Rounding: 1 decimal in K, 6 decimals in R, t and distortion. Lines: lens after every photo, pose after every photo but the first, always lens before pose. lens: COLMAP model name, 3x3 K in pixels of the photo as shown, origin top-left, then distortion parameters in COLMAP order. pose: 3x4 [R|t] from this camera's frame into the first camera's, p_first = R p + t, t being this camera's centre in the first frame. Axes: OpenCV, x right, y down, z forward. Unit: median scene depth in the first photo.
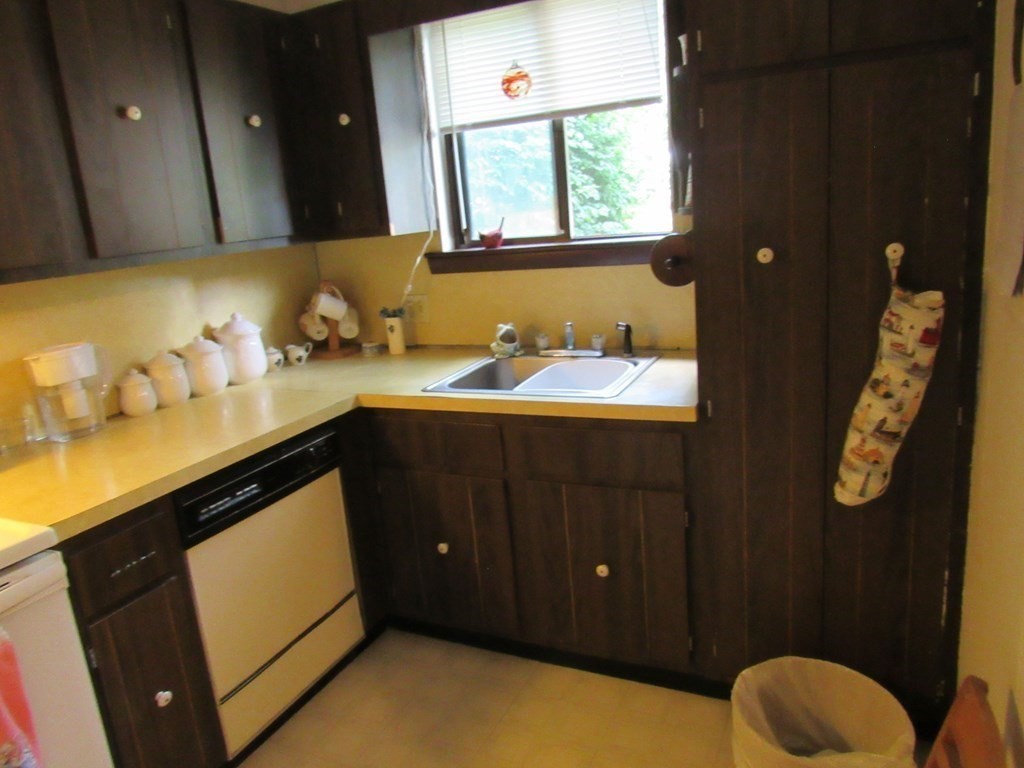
lens RADIAL K [[734.1, 0, 513.5], [0, 734.1, 385.4], [0, 0, 1]] dist [-0.041615, 0.015963]
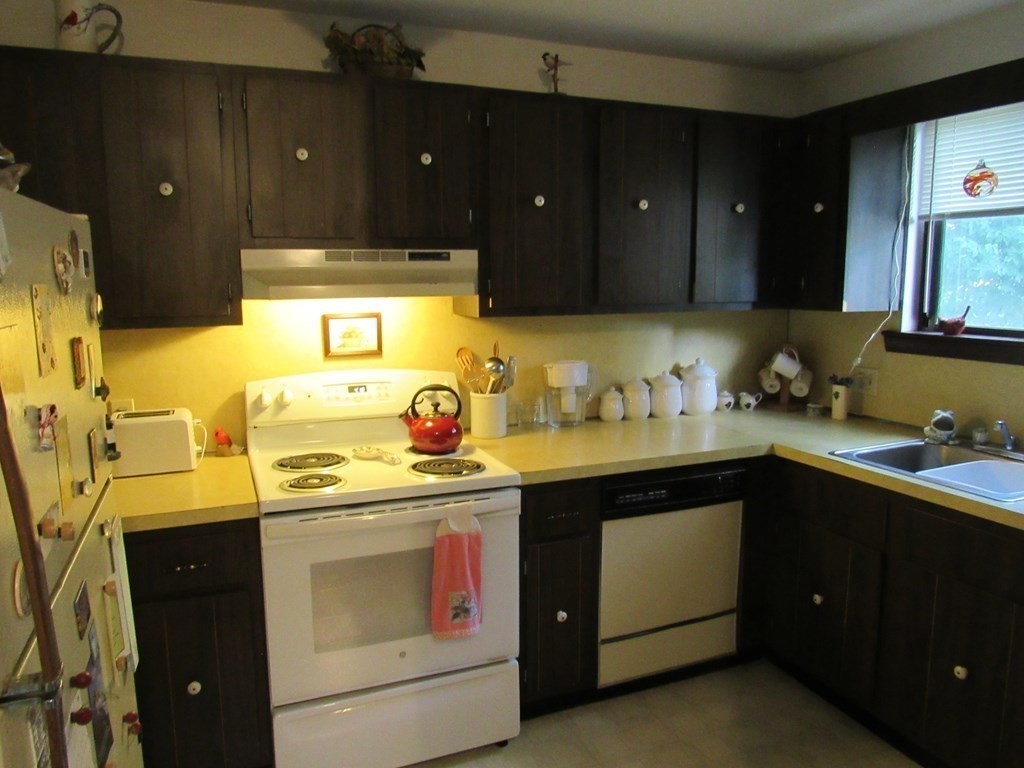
lens RADIAL K [[734.1, 0, 510.5], [0, 734.1, 384.8], [0, 0, 1]] dist [-0.041615, 0.015963]
pose [[0.742618, 0.176648, -0.645999, 0.195460], [-0.216409, 0.976134, 0.018146, -0.008856], [0.633787, 0.126325, 0.763123, -0.144537]]
